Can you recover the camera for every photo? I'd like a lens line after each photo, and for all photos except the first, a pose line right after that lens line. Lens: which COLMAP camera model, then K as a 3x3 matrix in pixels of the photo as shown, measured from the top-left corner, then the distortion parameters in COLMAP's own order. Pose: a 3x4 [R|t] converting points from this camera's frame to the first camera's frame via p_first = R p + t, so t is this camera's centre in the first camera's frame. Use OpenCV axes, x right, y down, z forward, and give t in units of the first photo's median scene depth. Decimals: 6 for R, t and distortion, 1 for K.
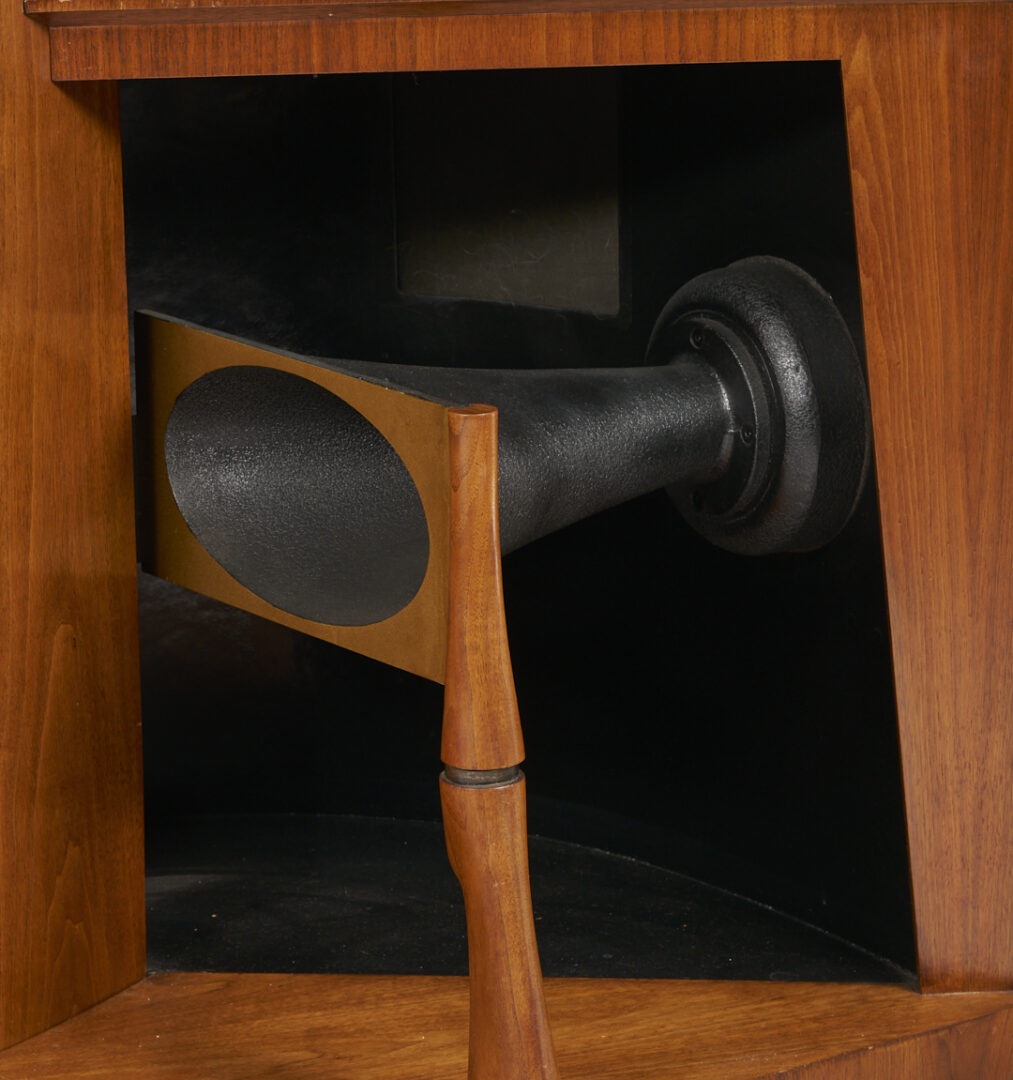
lens RADIAL K [[5331.2, 0, 506.1], [0, 5331.2, 540.5], [0, 0, 1]] dist [-0.192282, 0.000000]
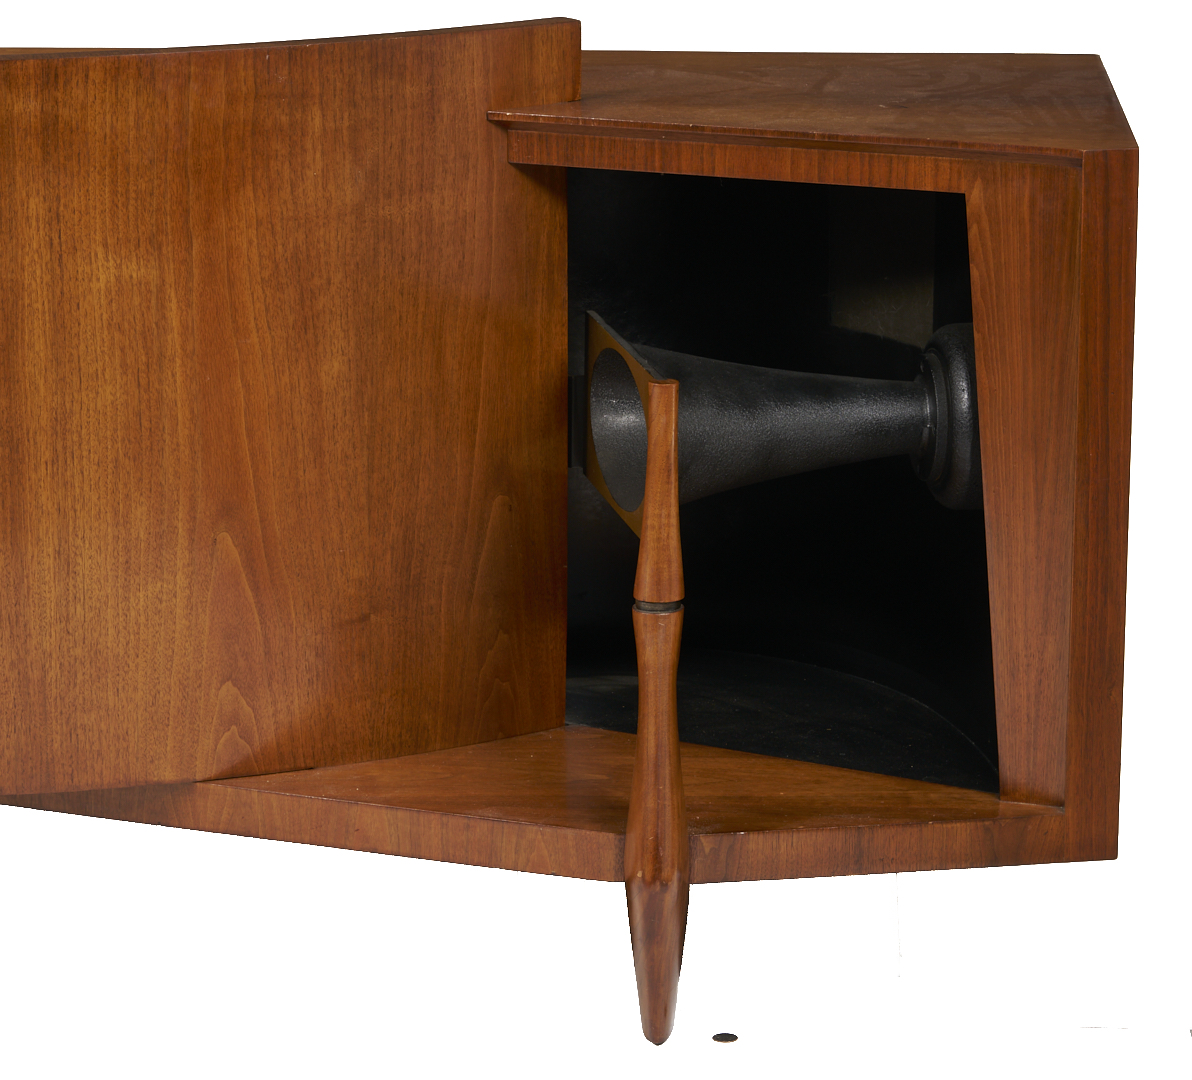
lens RADIAL K [[4730.5, 0, 591.0], [0, 4730.5, 542.9], [0, 0, 1]] dist [-0.185127, 0.000000]
pose [[0.910089, 0.119226, -0.396892, 0.522884], [-0.123827, 0.992203, 0.014117, 0.006431], [0.395481, 0.036299, 0.917757, -0.321515]]
